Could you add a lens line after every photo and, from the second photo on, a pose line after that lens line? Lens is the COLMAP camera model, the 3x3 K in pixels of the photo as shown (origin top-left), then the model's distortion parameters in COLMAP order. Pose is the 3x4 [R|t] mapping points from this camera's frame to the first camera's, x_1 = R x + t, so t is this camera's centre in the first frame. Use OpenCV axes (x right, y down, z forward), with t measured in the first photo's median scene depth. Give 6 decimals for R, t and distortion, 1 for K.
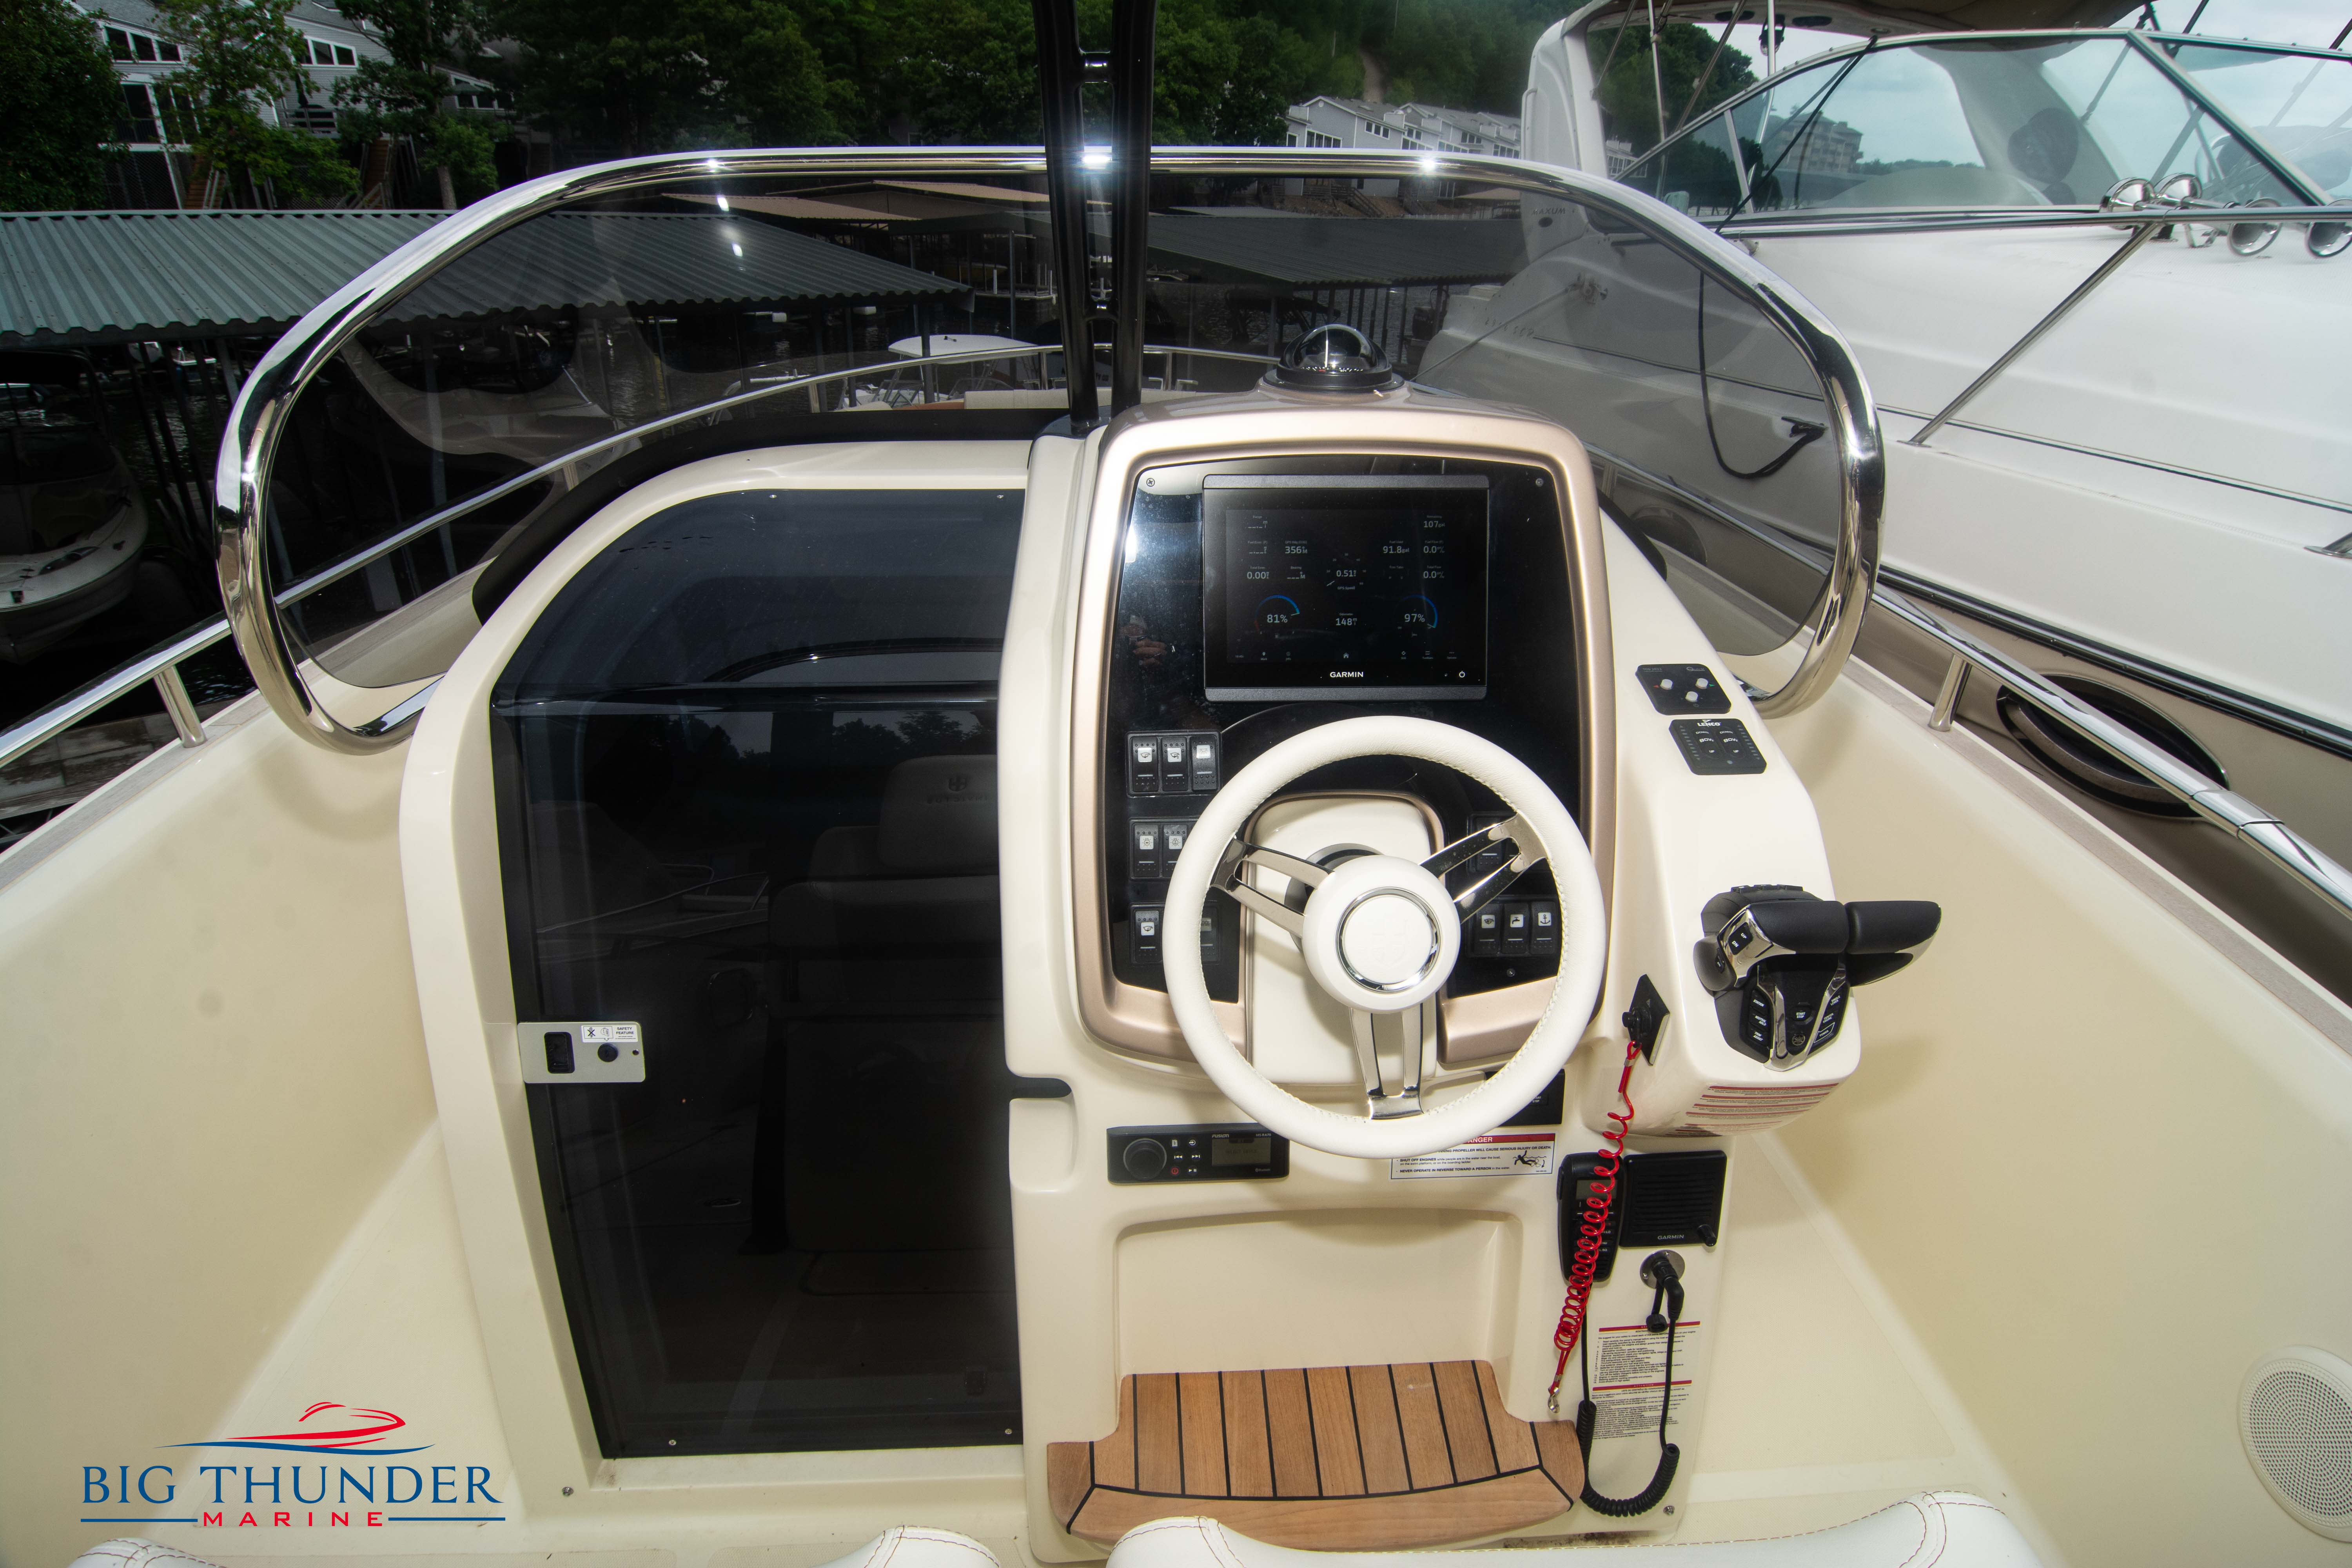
lens RADIAL K [[1248.5, 0, 1182.0], [0, 1248.5, 787.2], [0, 0, 1]] dist [-0.011827, -0.008417]
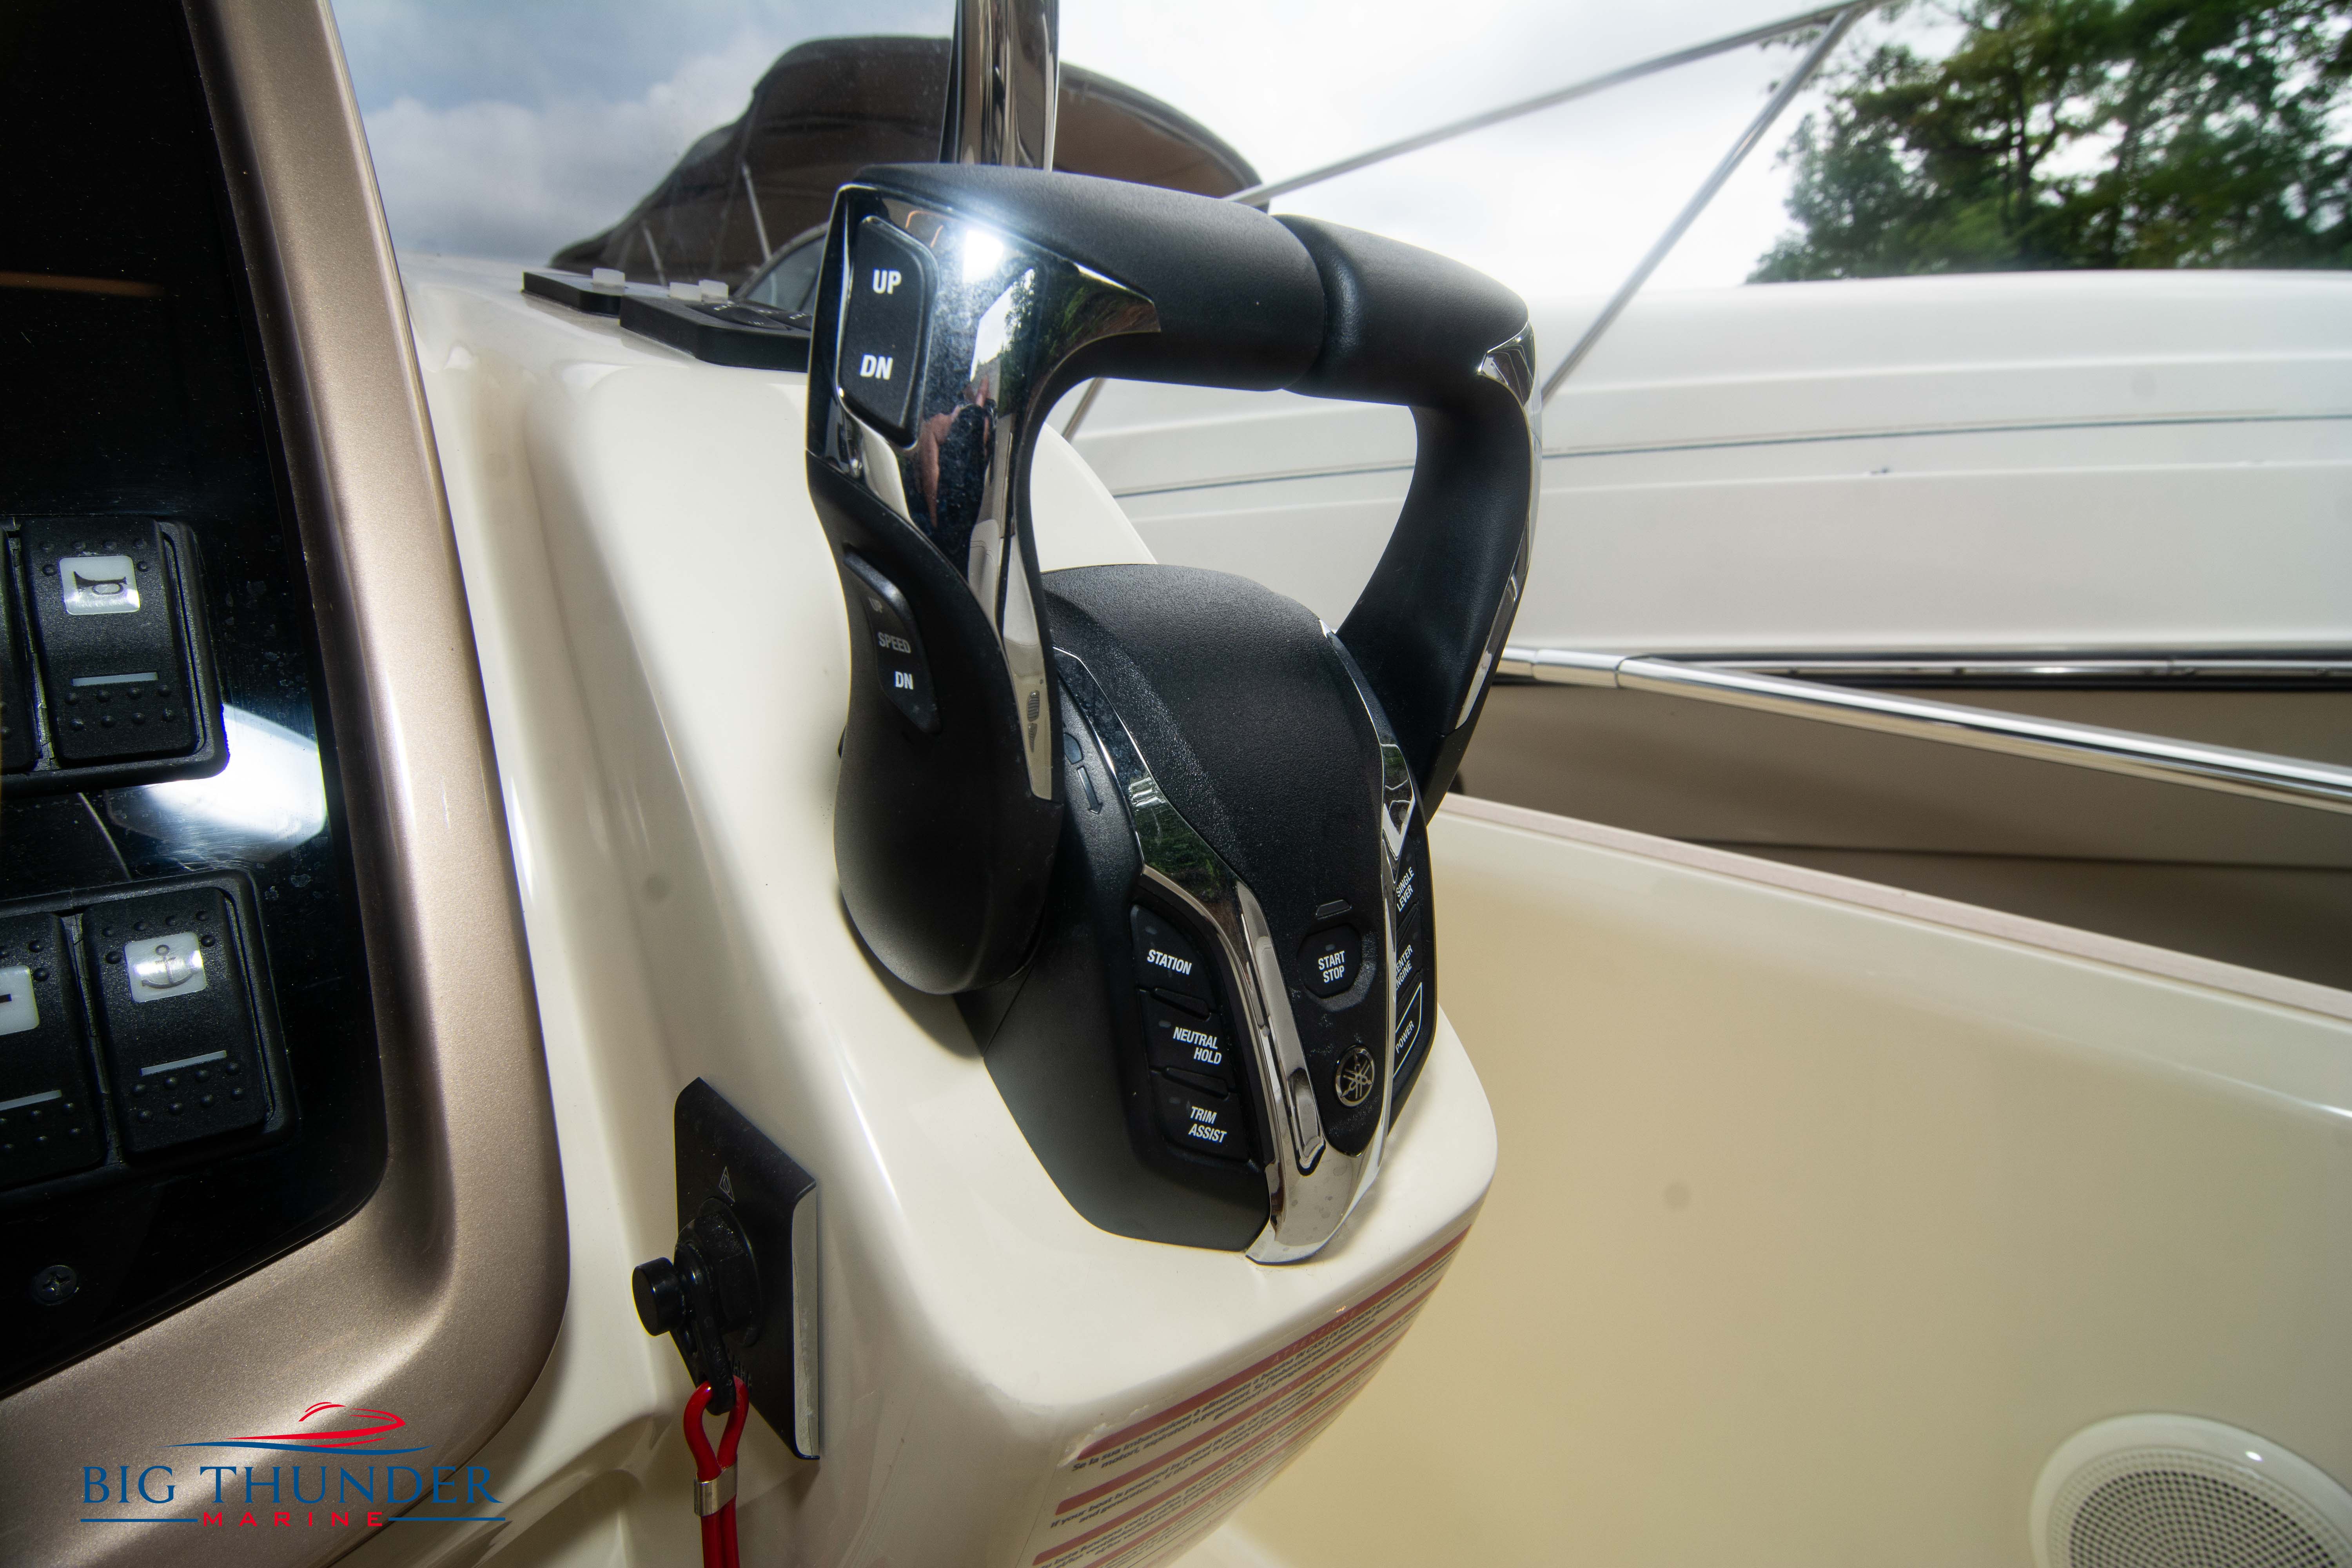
lens RADIAL K [[1248.5, 0, 1170.8], [0, 1248.5, 774.9], [0, 0, 1]] dist [-0.011827, -0.008417]
pose [[0.790611, -0.151956, 0.593164, 0.190752], [0.289968, 0.946124, -0.144113, 0.096536], [-0.539307, 0.285936, 0.792078, 0.457218]]
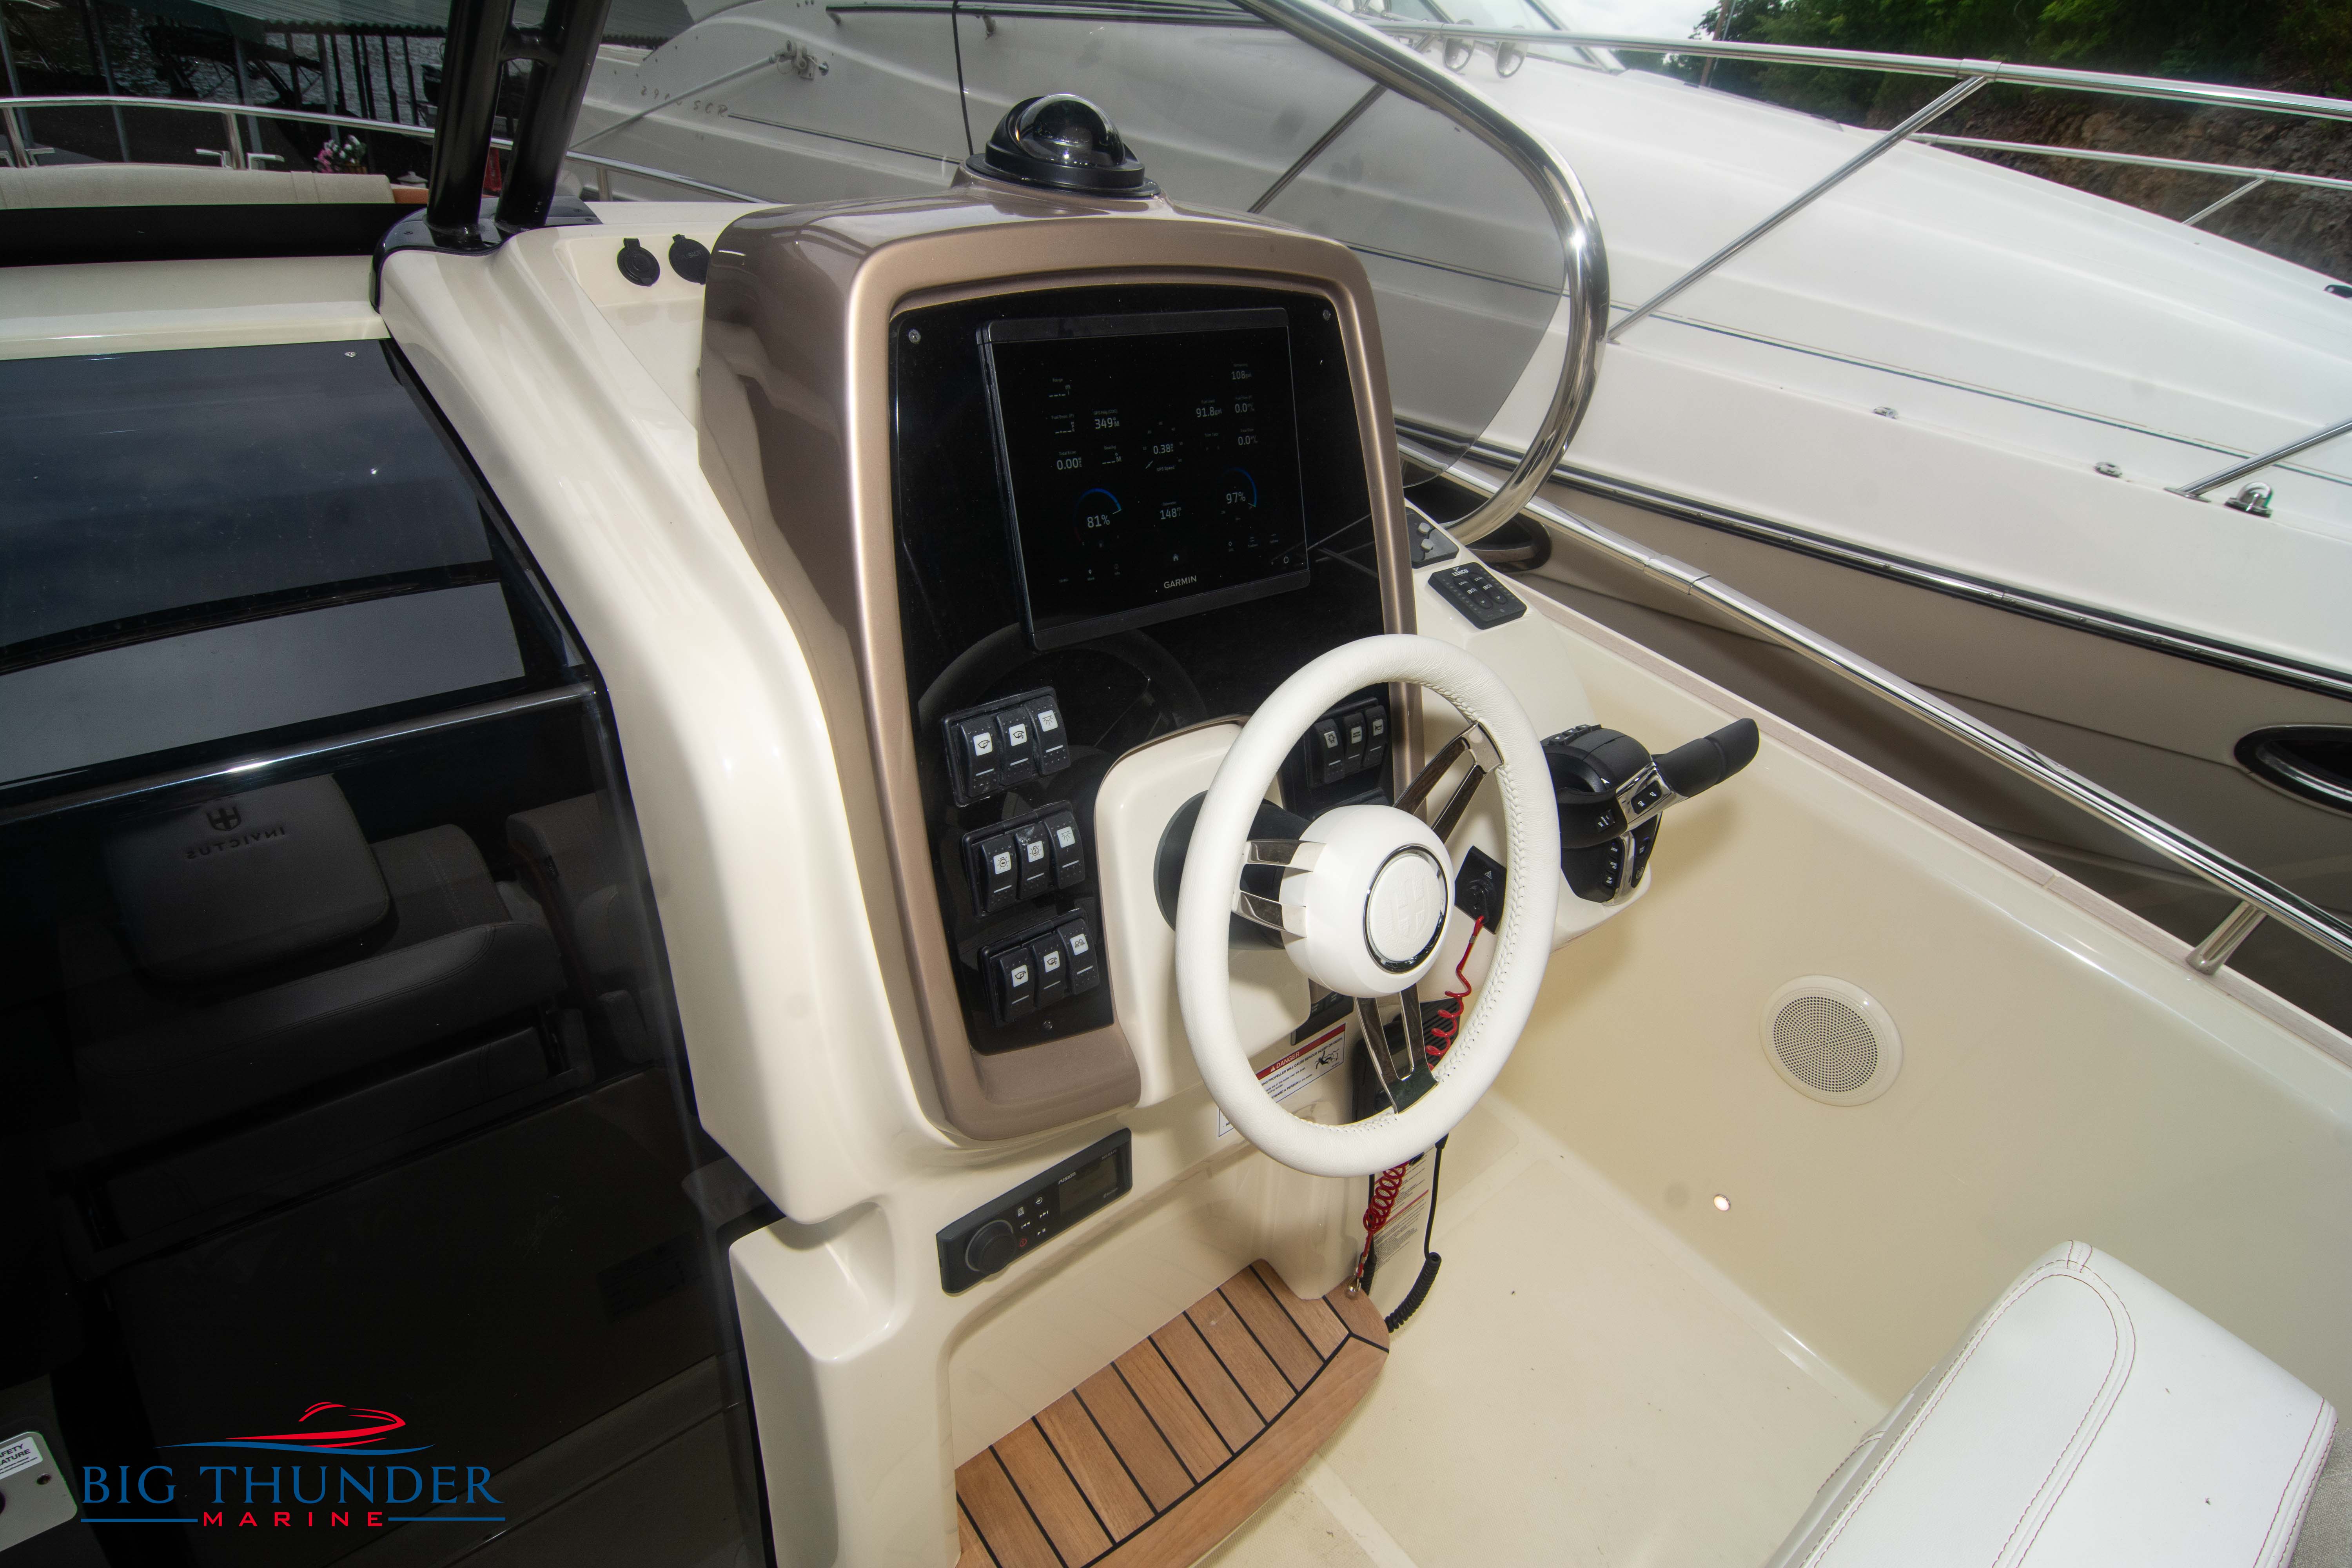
lens RADIAL K [[1248.5, 0, 1183.2], [0, 1248.5, 782.3], [0, 0, 1]] dist [-0.011827, -0.008417]
pose [[0.781292, -0.245596, 0.573816, -0.207151], [0.159564, 0.967376, 0.196783, -0.074053], [-0.603425, -0.062185, 0.794991, 0.228440]]
